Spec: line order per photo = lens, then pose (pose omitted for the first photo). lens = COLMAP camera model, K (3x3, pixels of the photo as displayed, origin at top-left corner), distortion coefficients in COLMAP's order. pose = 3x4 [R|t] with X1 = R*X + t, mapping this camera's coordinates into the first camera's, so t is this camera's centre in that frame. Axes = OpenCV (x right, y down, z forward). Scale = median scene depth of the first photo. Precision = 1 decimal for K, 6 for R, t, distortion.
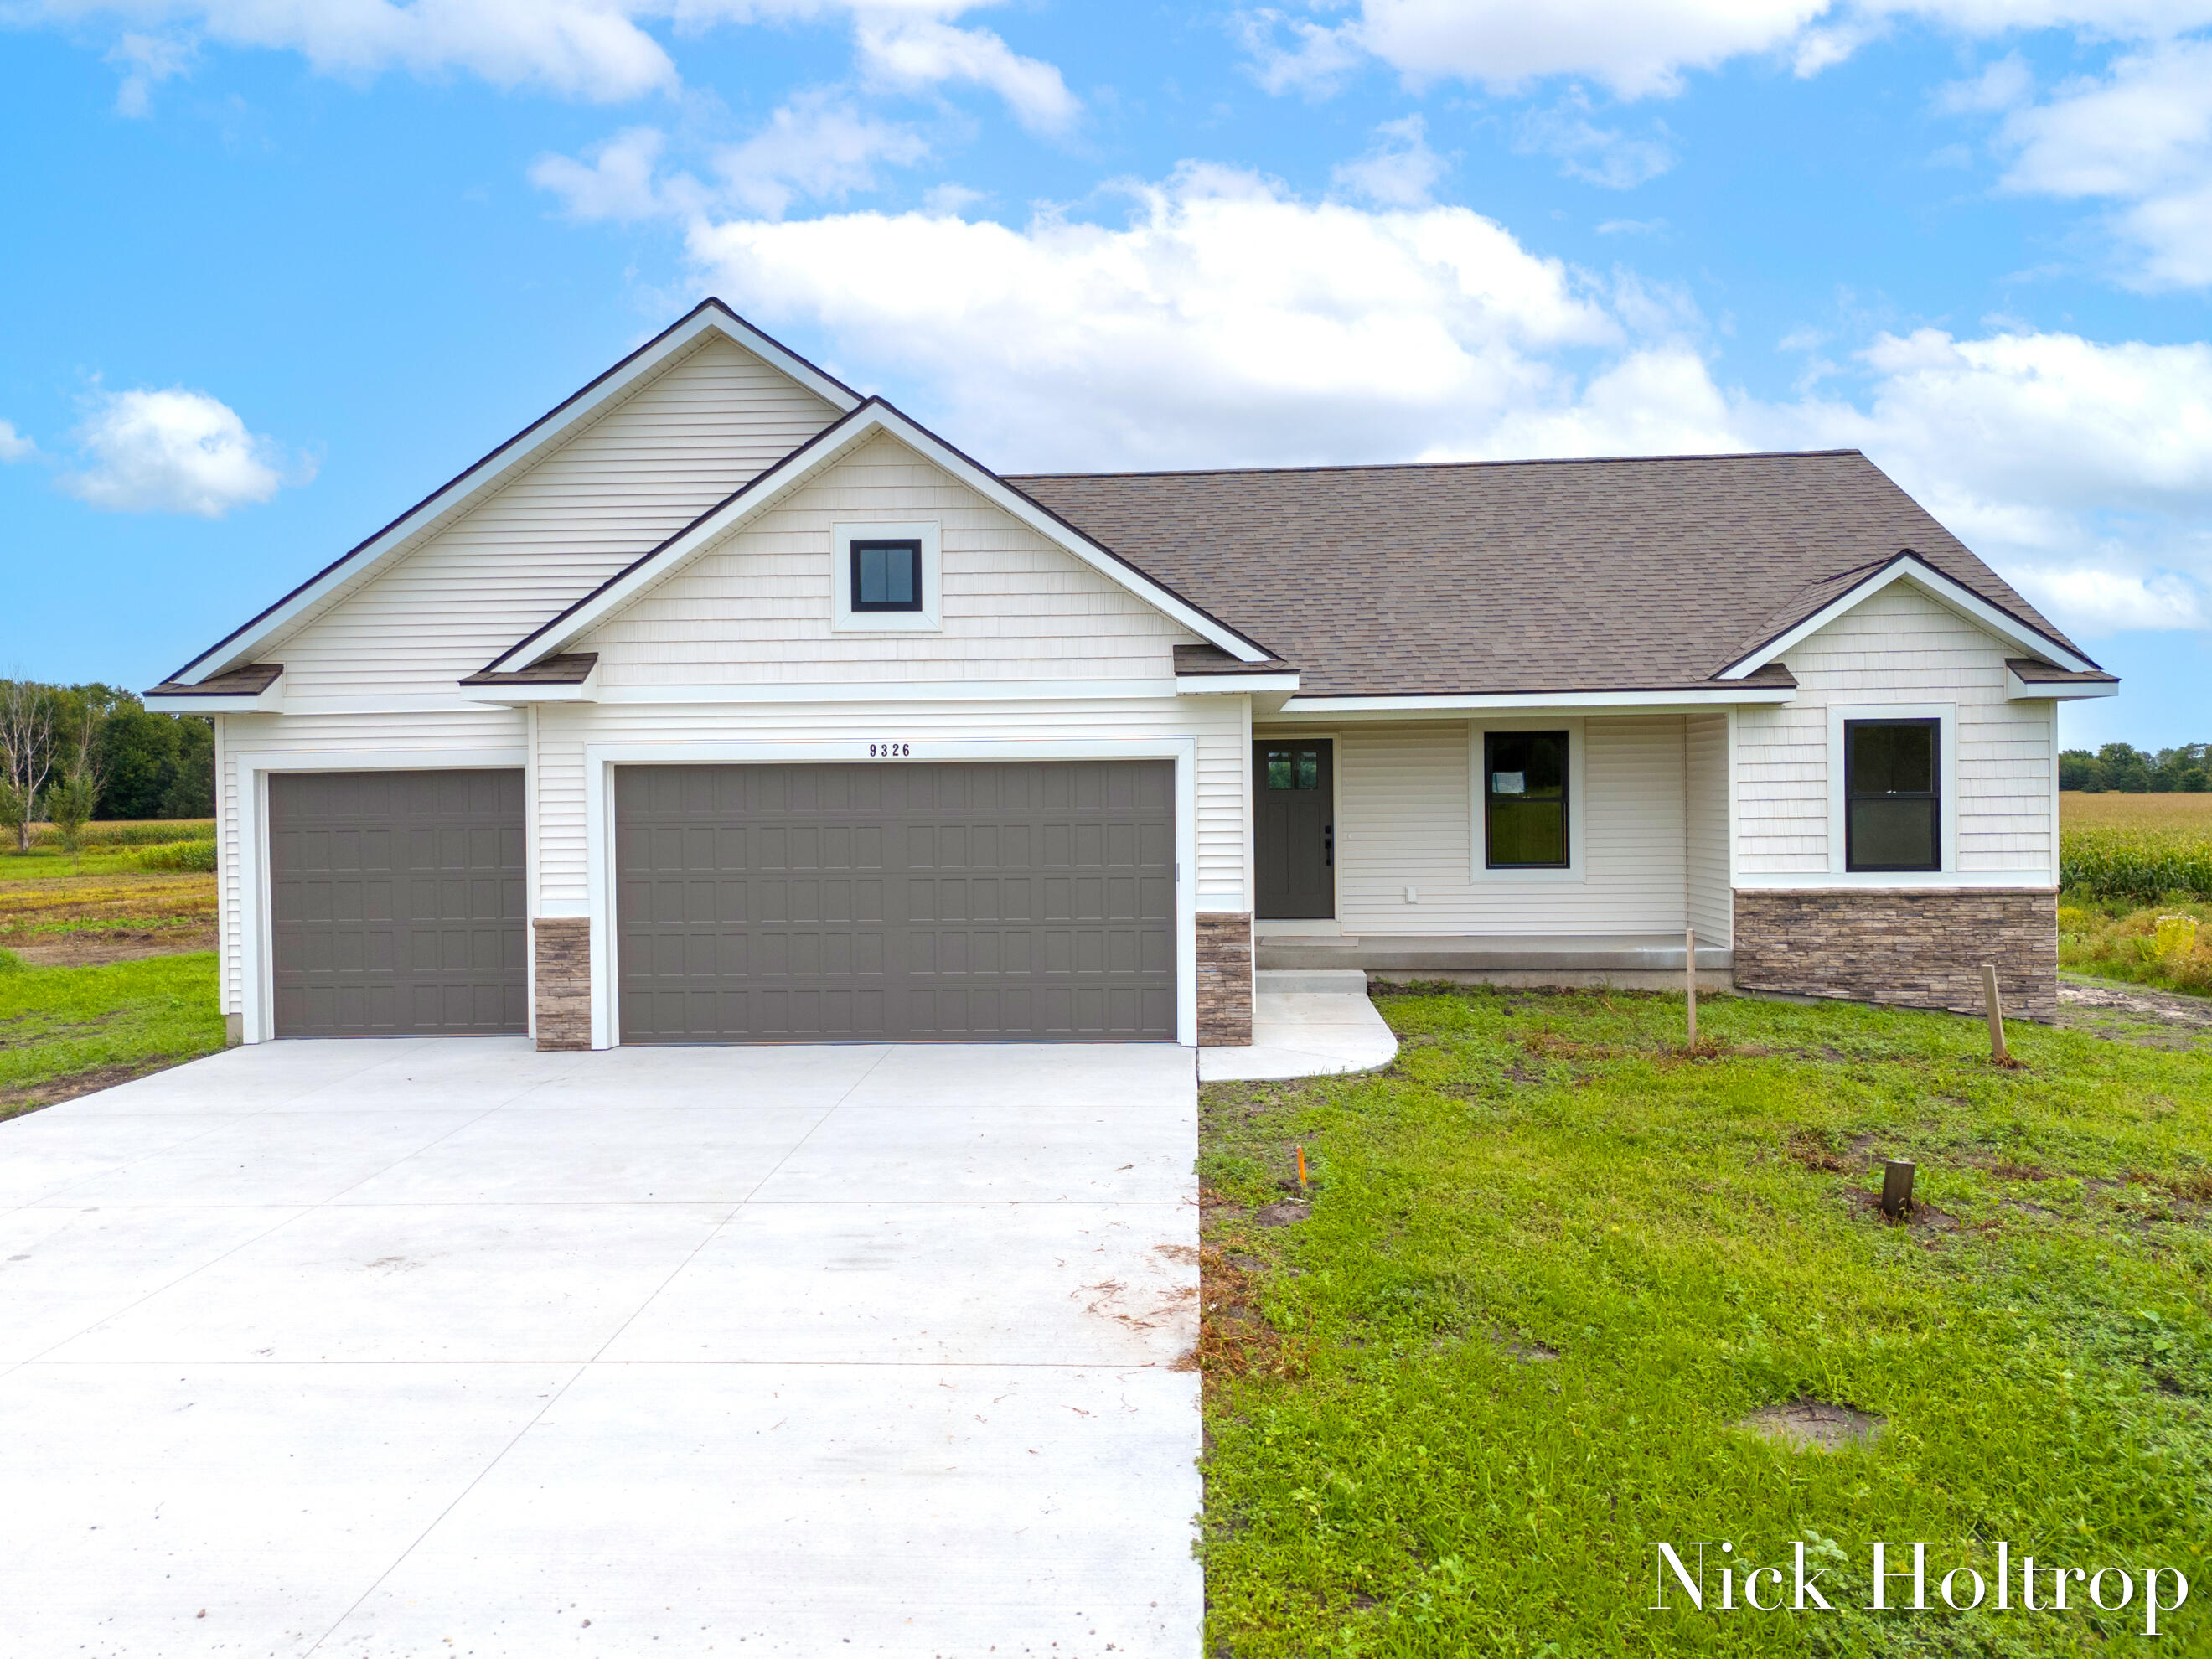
lens RADIAL K [[1537.1, 0, 1267.7], [0, 1537.1, 829.4], [0, 0, 1]] dist [0.046356, -0.051509]
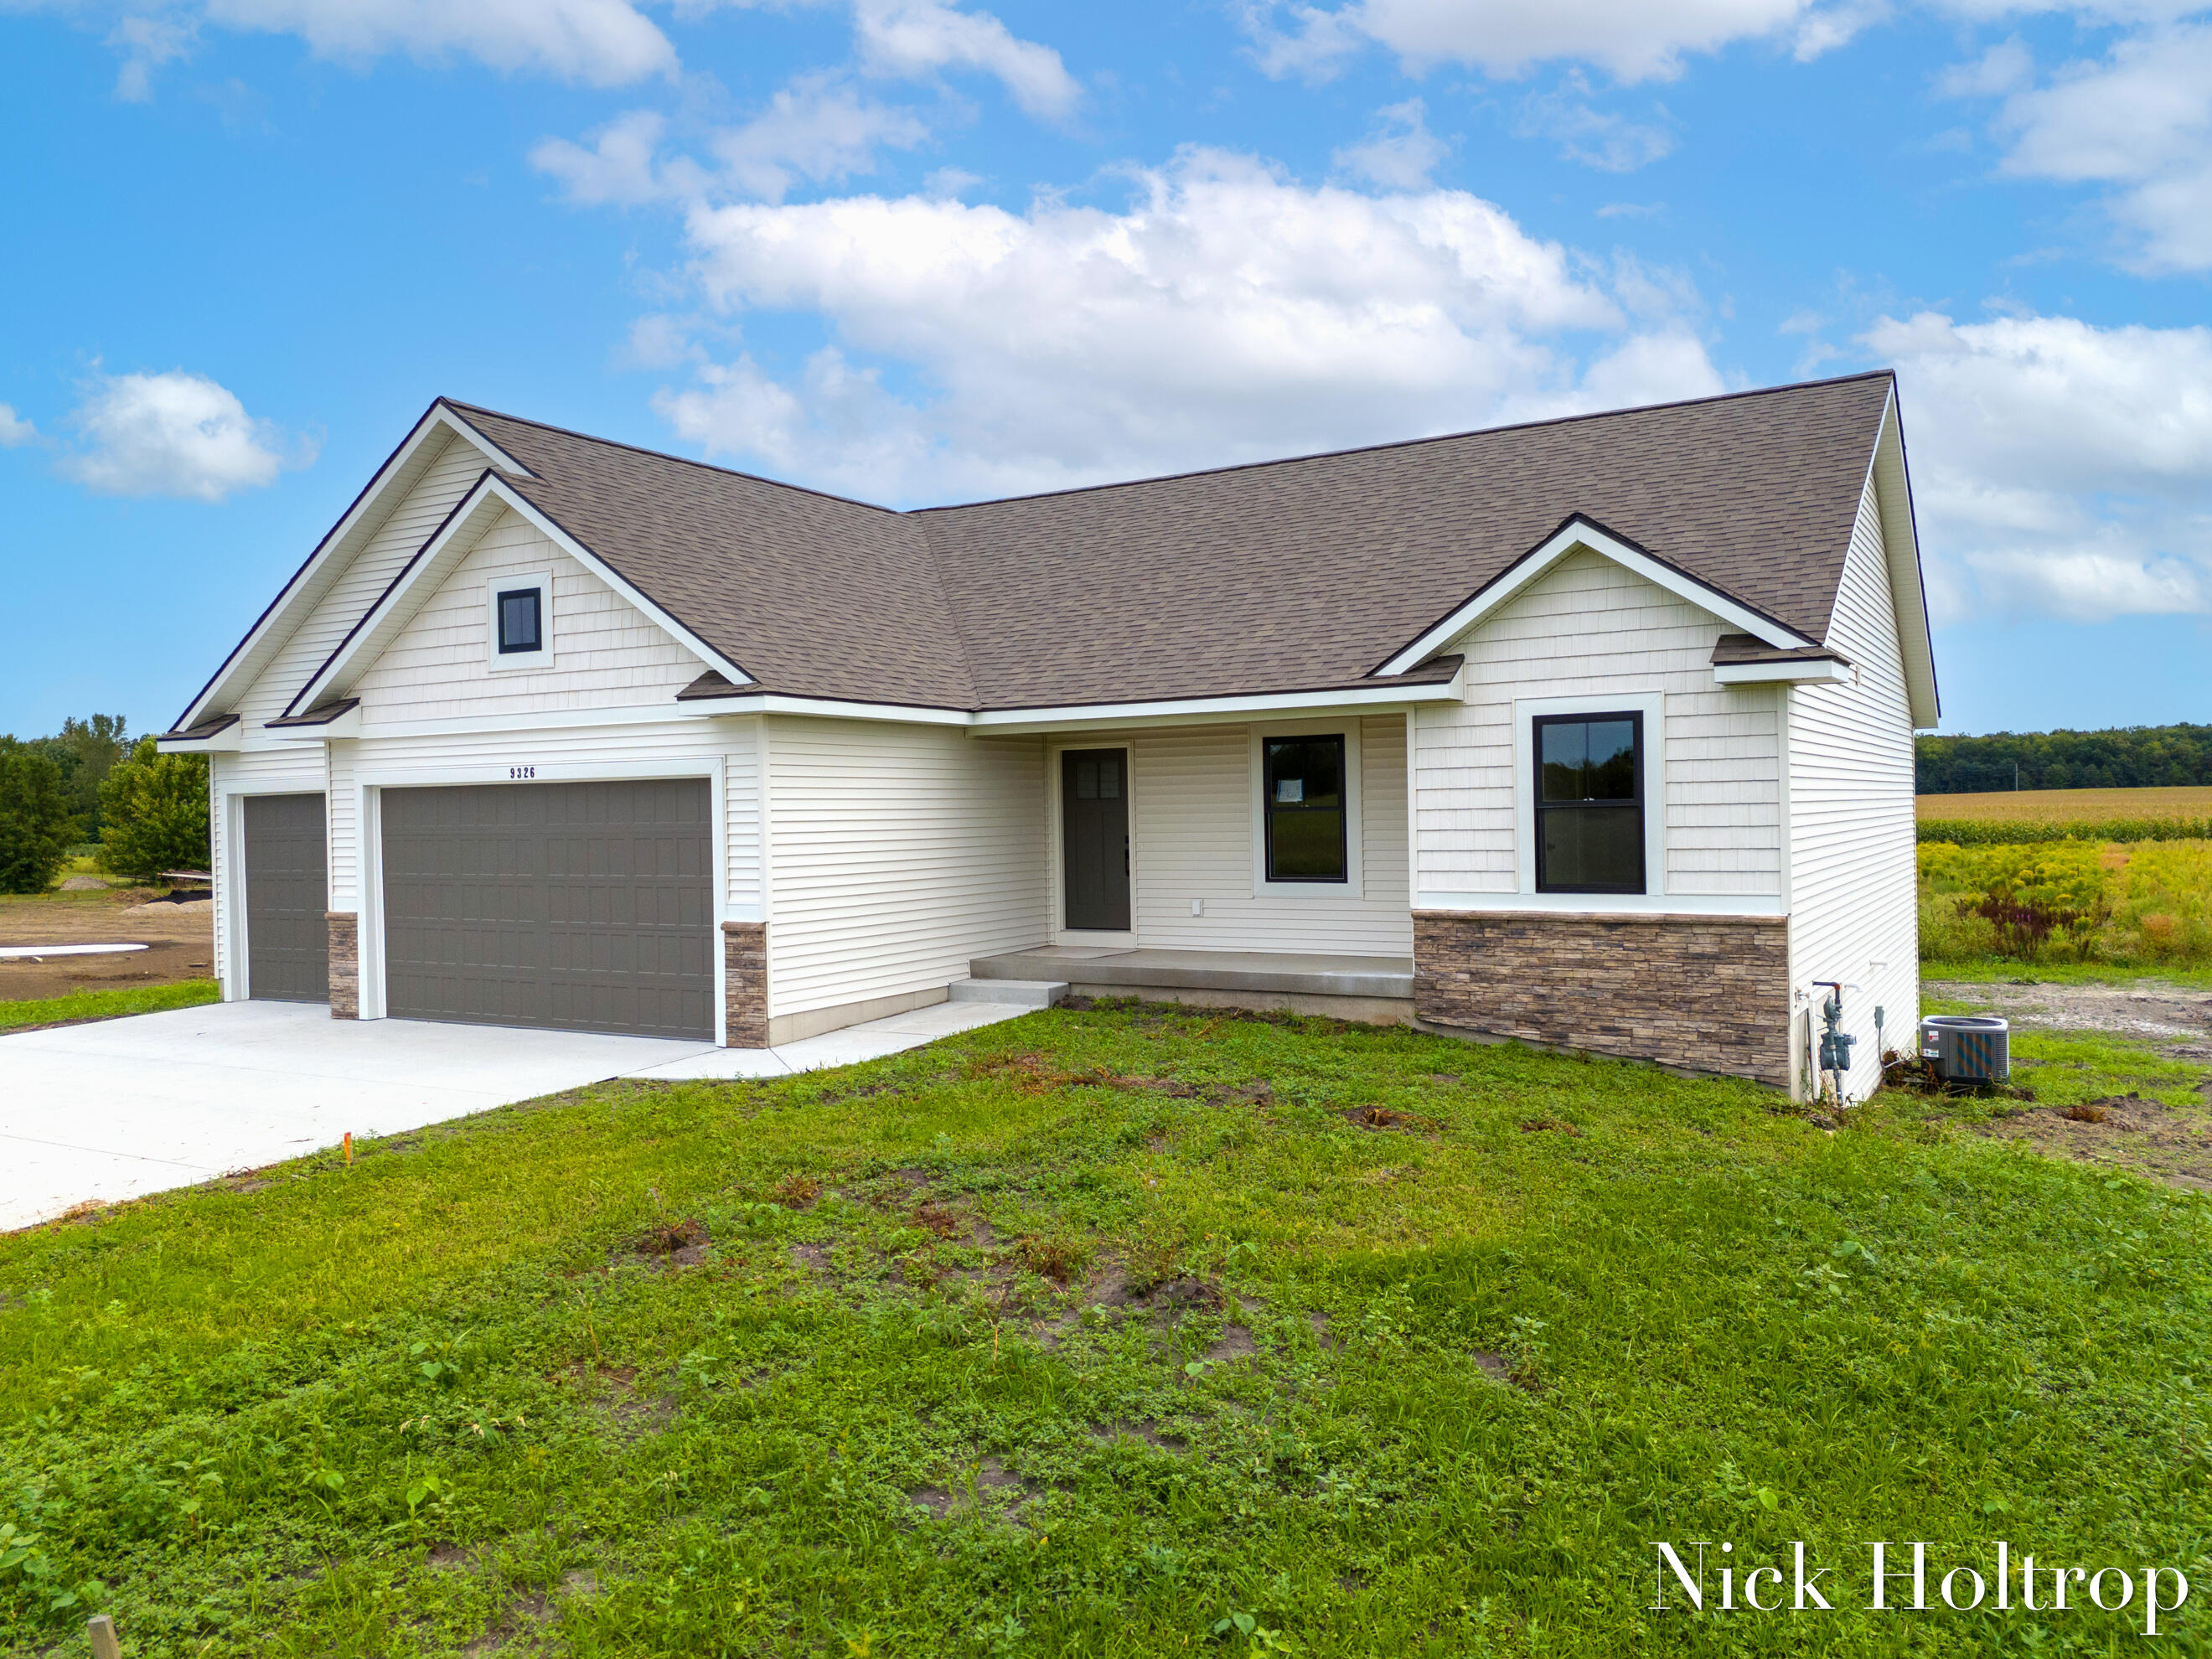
lens RADIAL K [[1537.1, 0, 1267.7], [0, 1537.1, 829.4], [0, 0, 1]] dist [0.046356, -0.051509]
pose [[0.900892, 0.000893, -0.434042, 0.612659], [-0.000090, 0.999998, 0.001871, -0.009352], [0.434043, -0.001646, 0.900890, 0.162812]]
